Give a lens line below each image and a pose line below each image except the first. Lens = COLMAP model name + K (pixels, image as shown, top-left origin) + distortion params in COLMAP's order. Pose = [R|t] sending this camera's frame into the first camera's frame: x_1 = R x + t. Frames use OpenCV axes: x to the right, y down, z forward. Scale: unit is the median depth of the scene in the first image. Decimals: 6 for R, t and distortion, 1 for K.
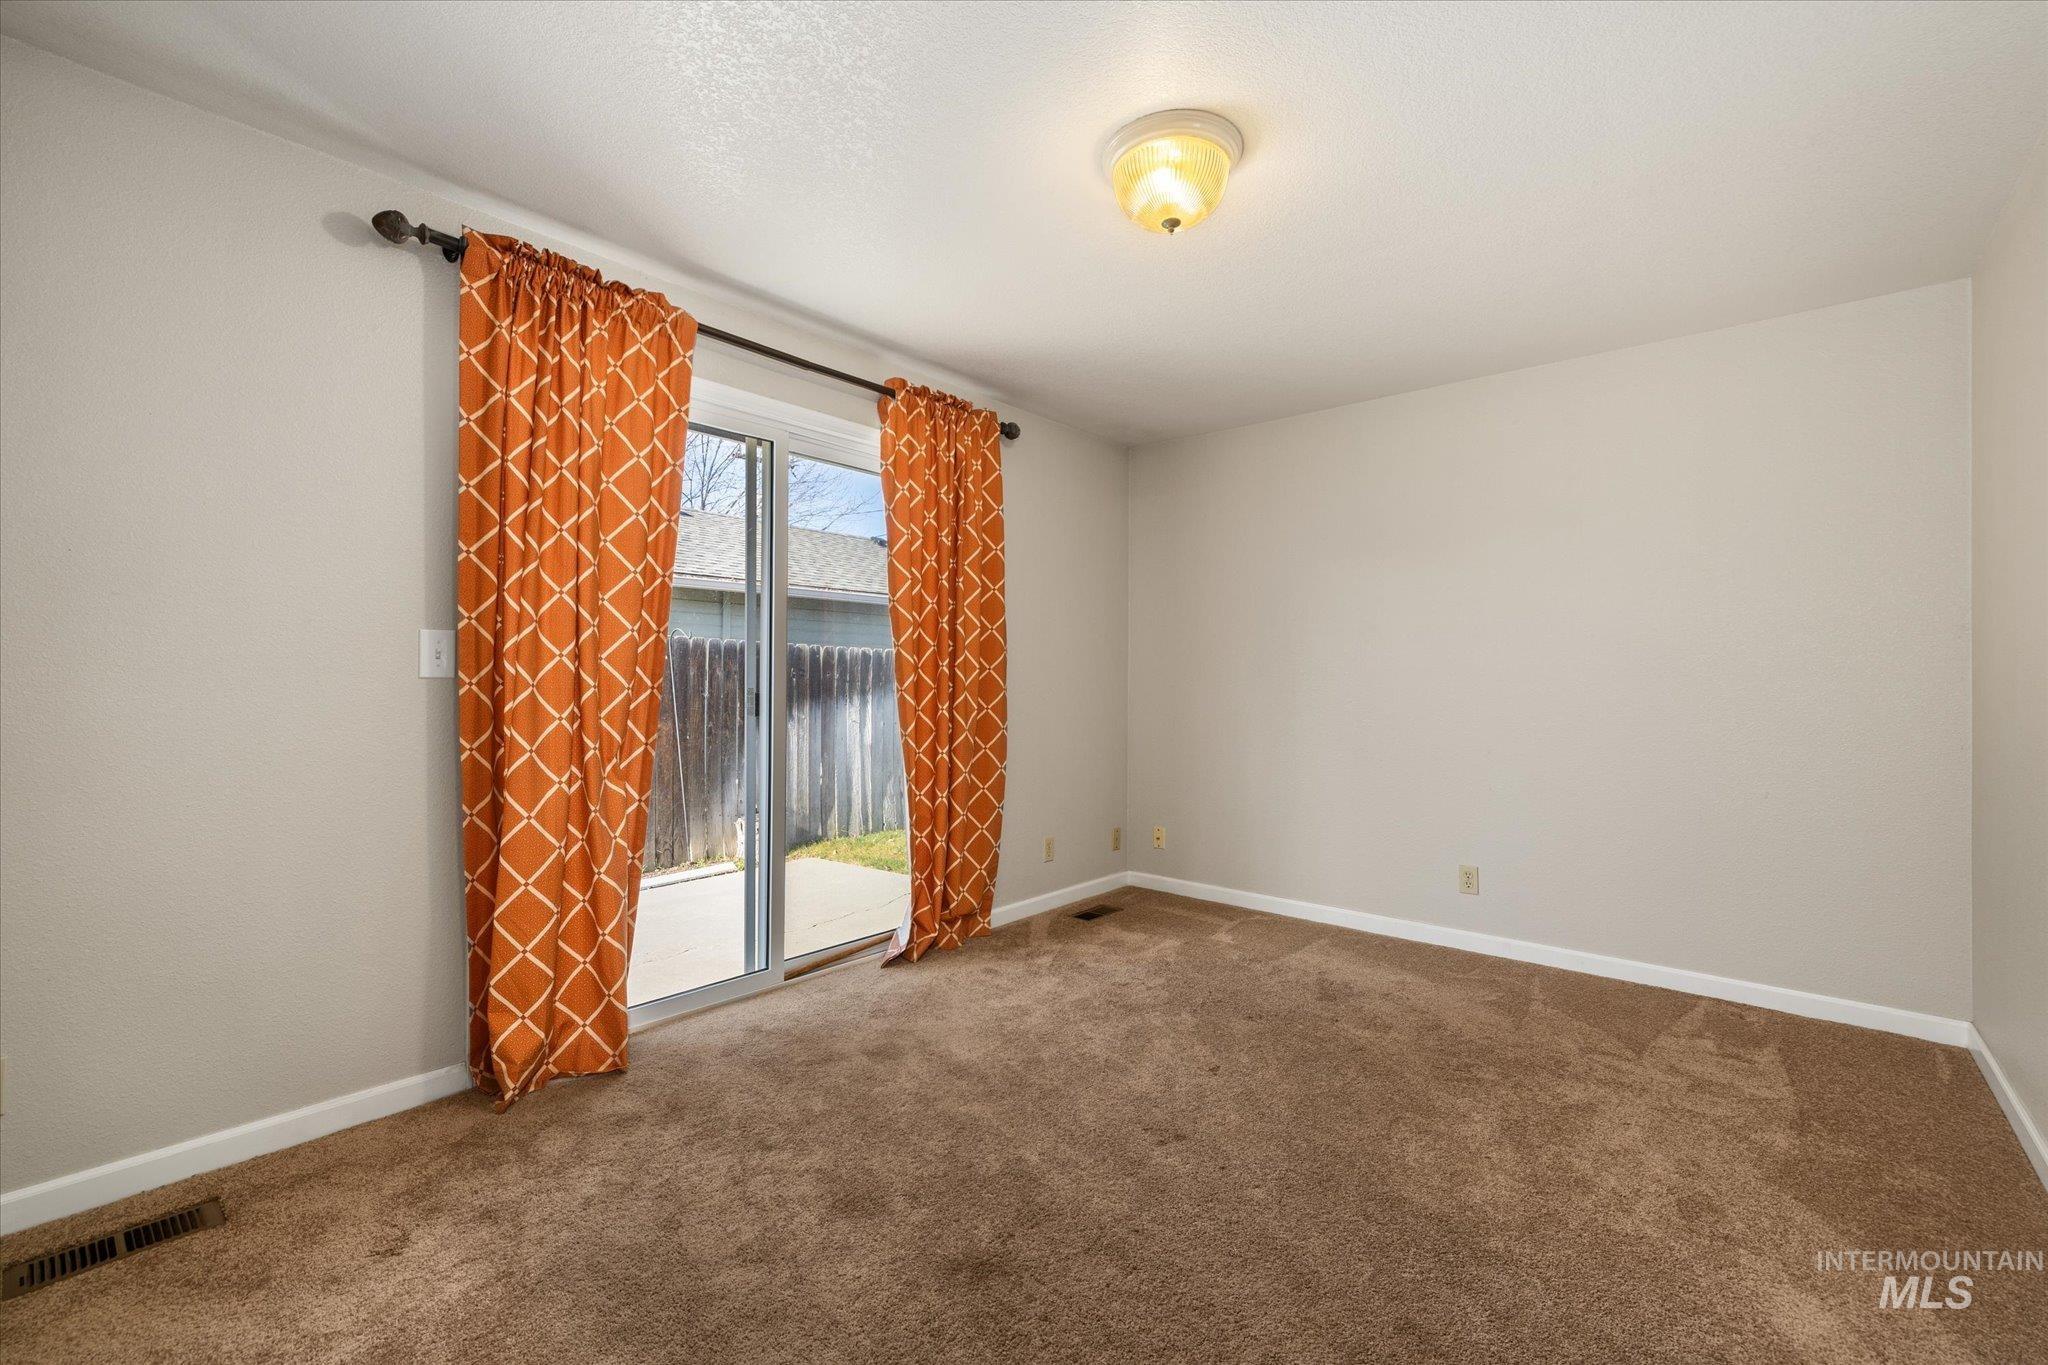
lens RADIAL K [[861.0, 0, 1017.2], [0, 861.0, 675.3], [0, 0, 1]] dist [0.002129, 0.000358]
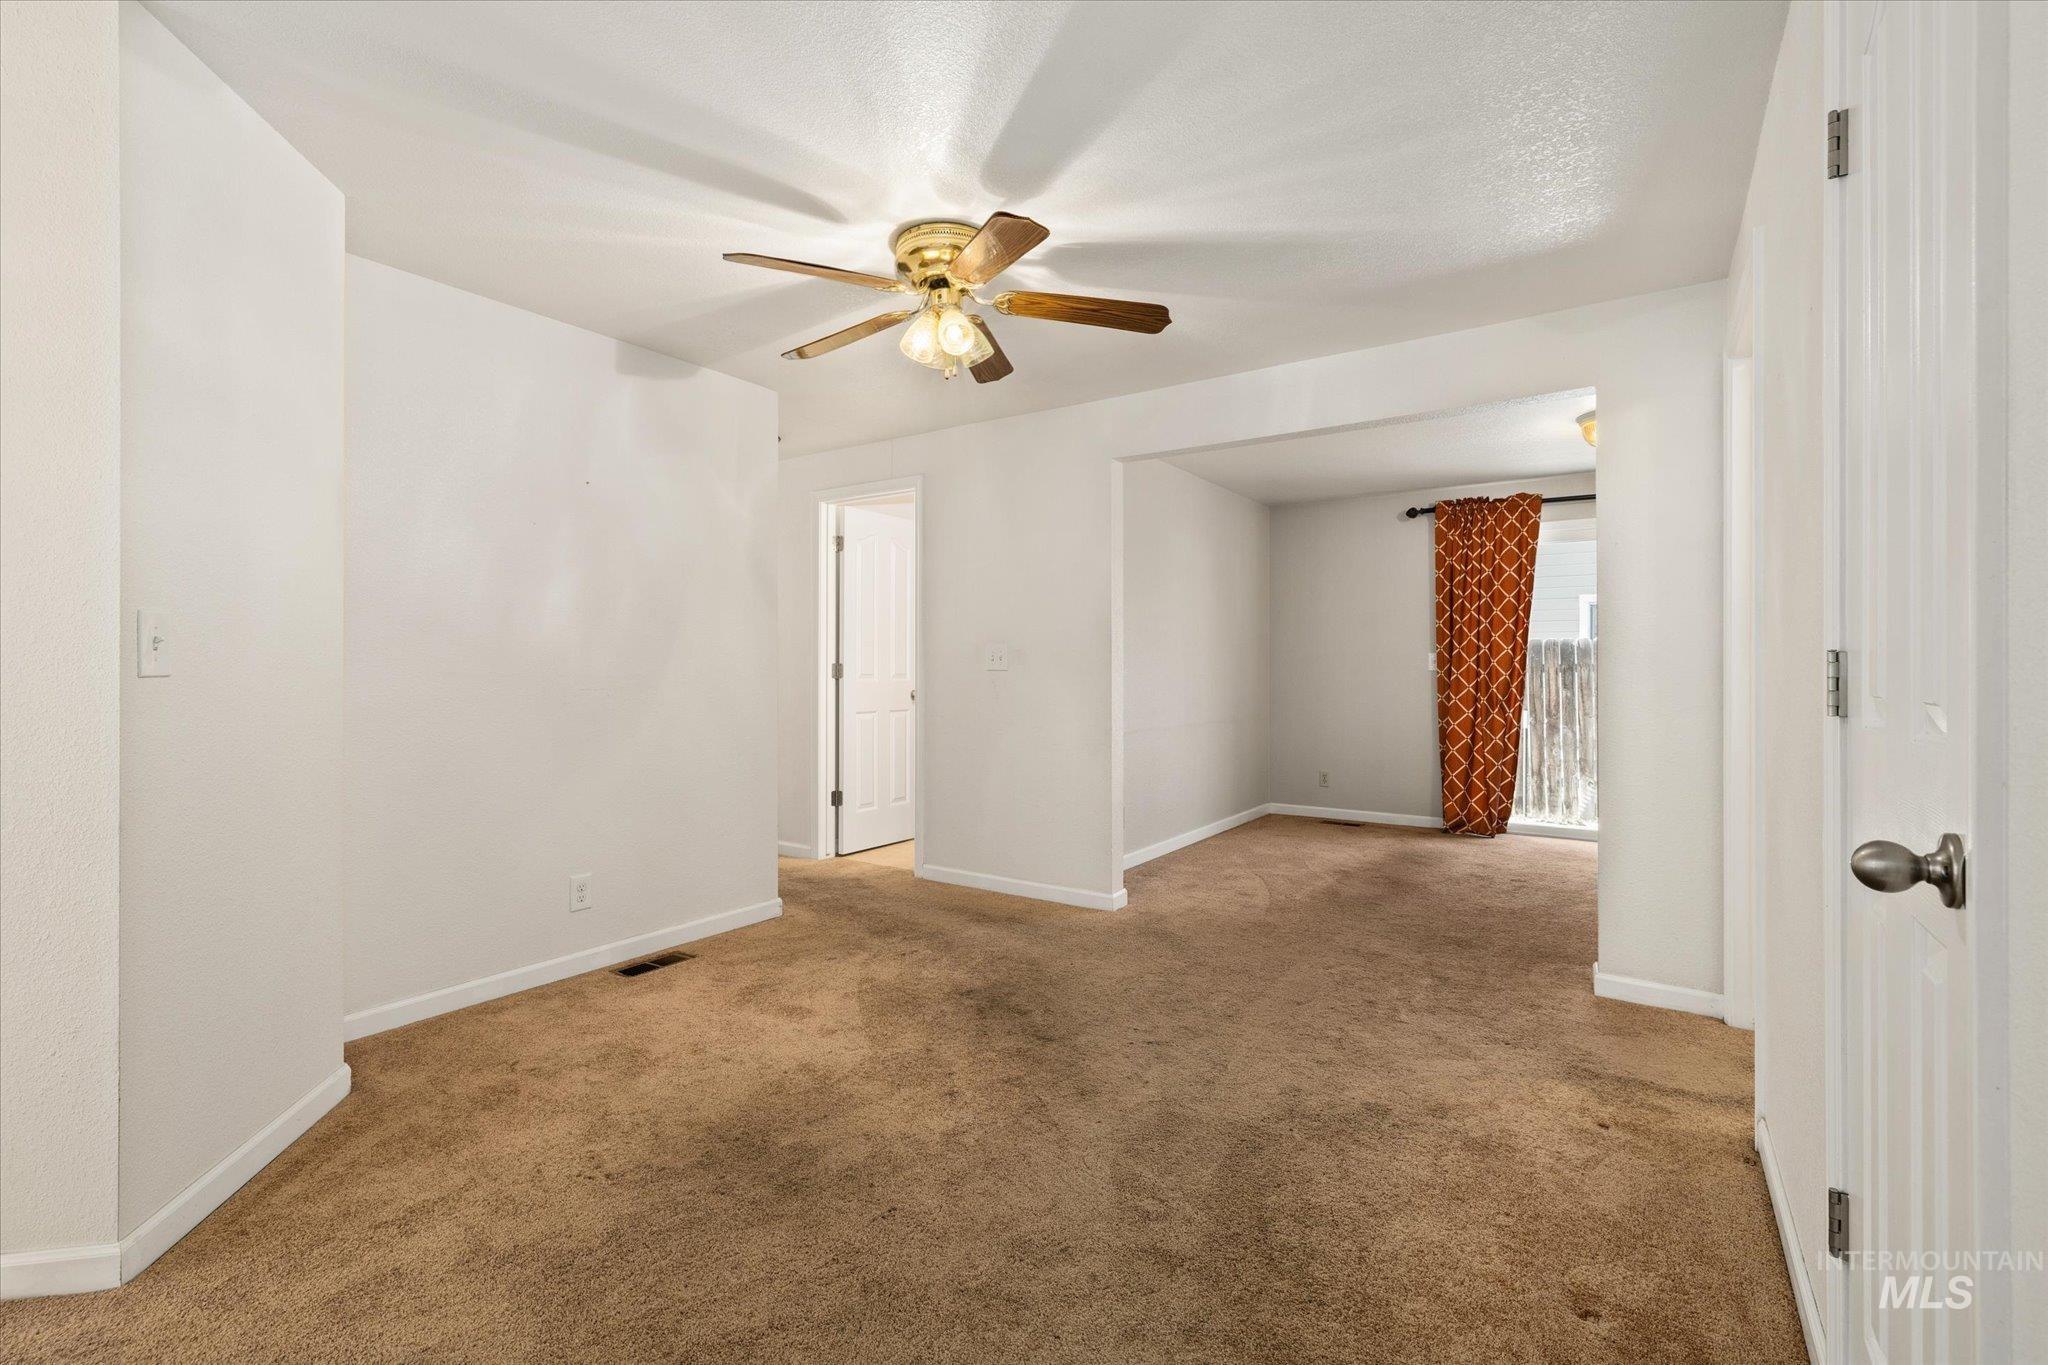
lens RADIAL K [[908.1, 0, 1019.8], [0, 908.1, 661.5], [0, 0, 1]] dist [0.001671, 0.000413]
pose [[0.110558, -0.015079, -0.993755, 1.686275], [0.004207, 0.999883, -0.014704, 0.008888], [0.993861, -0.002555, 0.110609, -0.502032]]
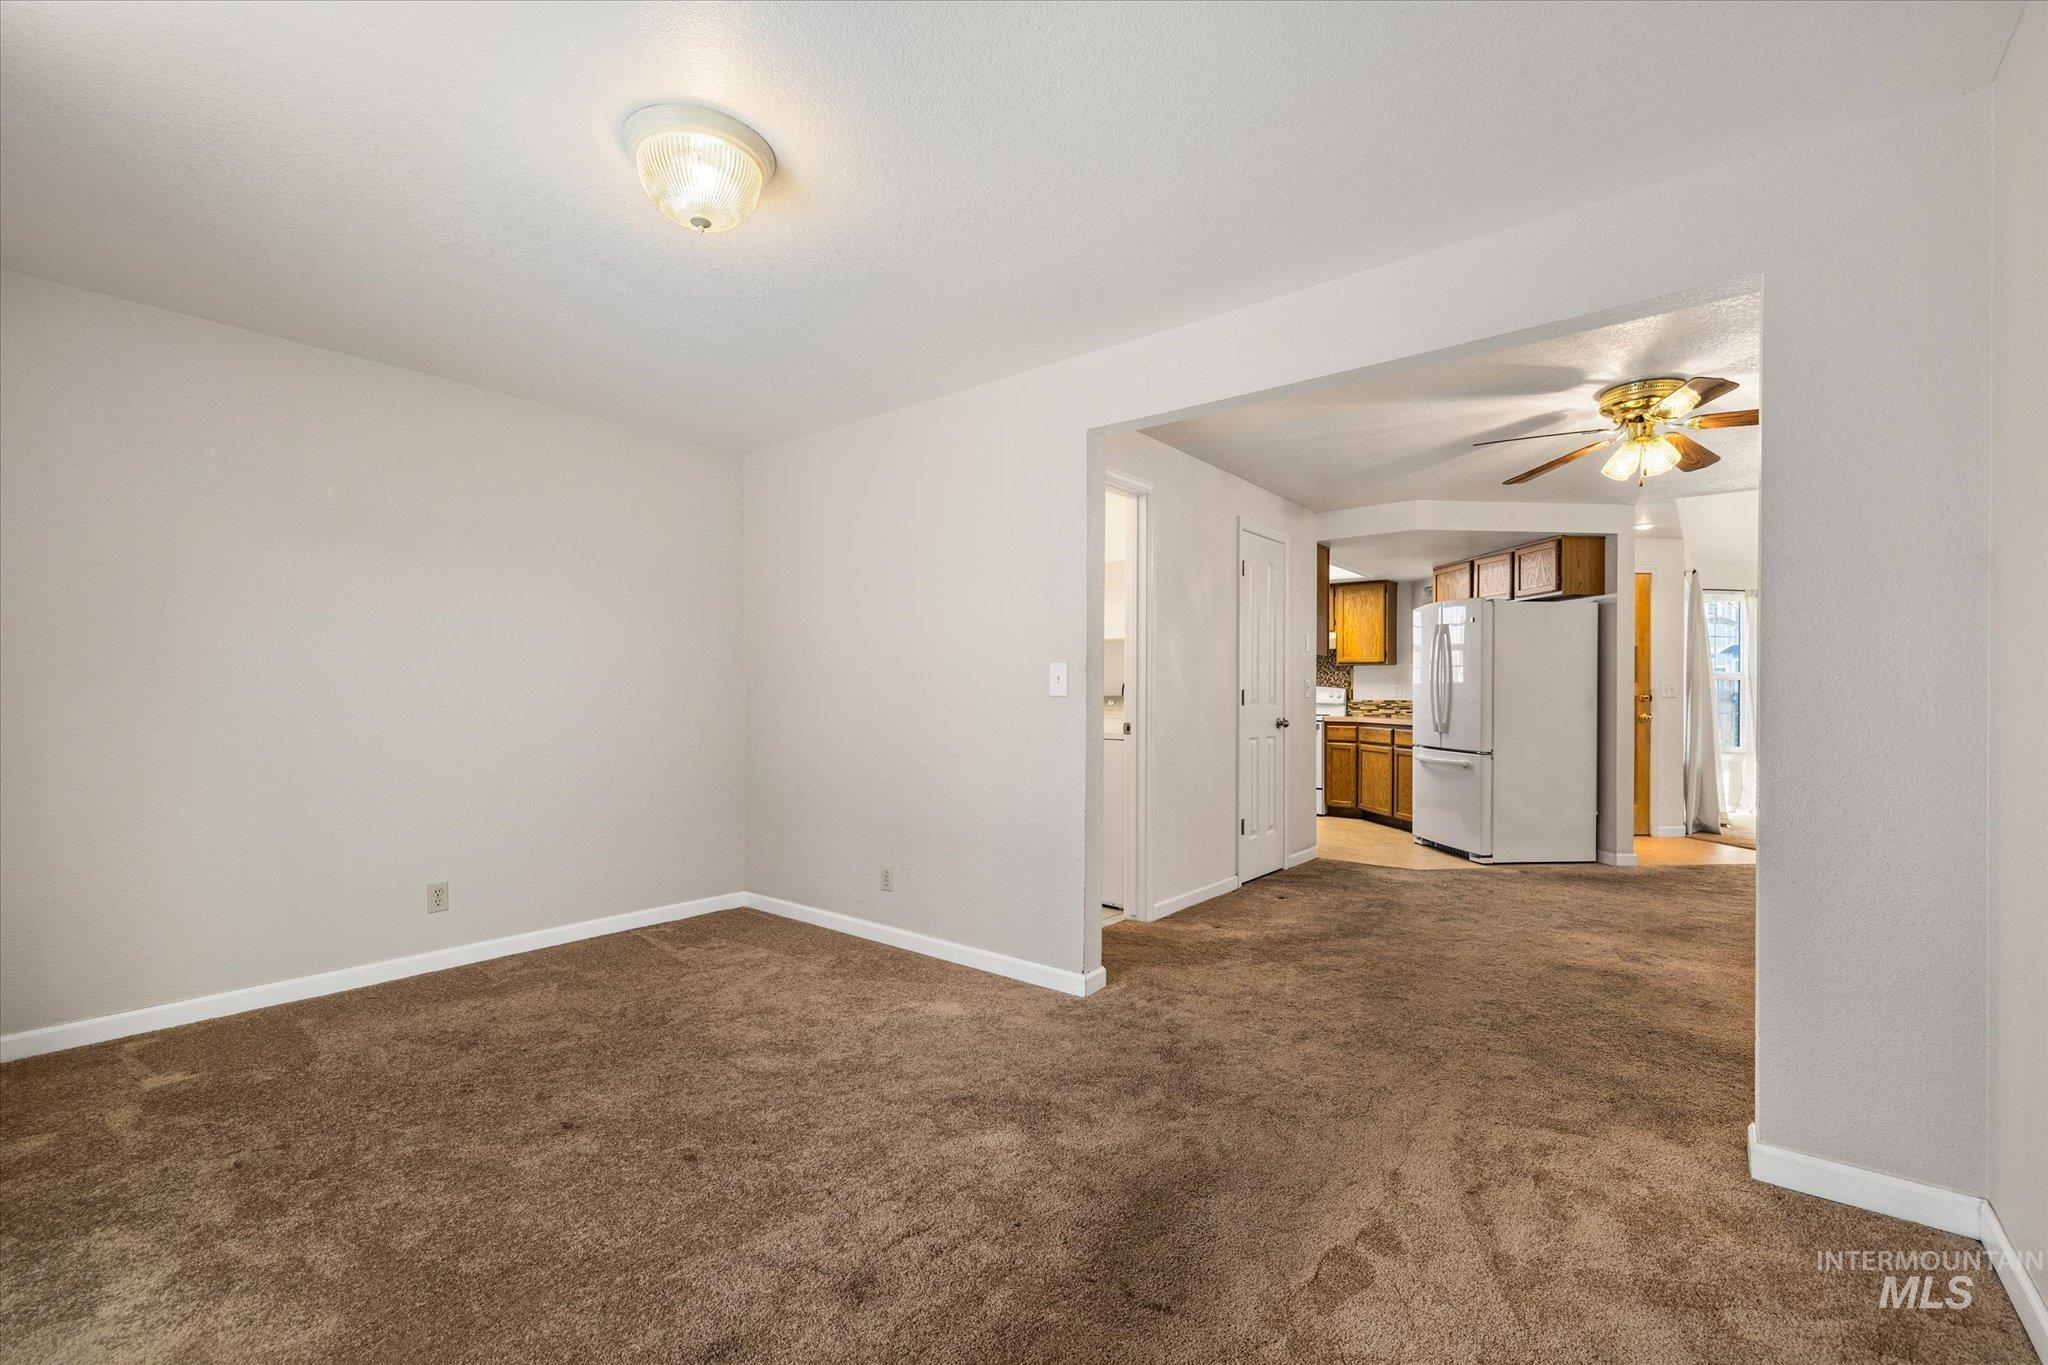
lens RADIAL K [[869.4, 0, 1016.4], [0, 869.4, 697.4], [0, 0, 1]] dist [0.001686, 0.000108]
pose [[-0.027161, -0.009842, 0.999583, -0.643901], [-0.006936, 0.999929, 0.009657, 0.000050], [-0.999607, -0.006670, -0.027227, 0.528722]]
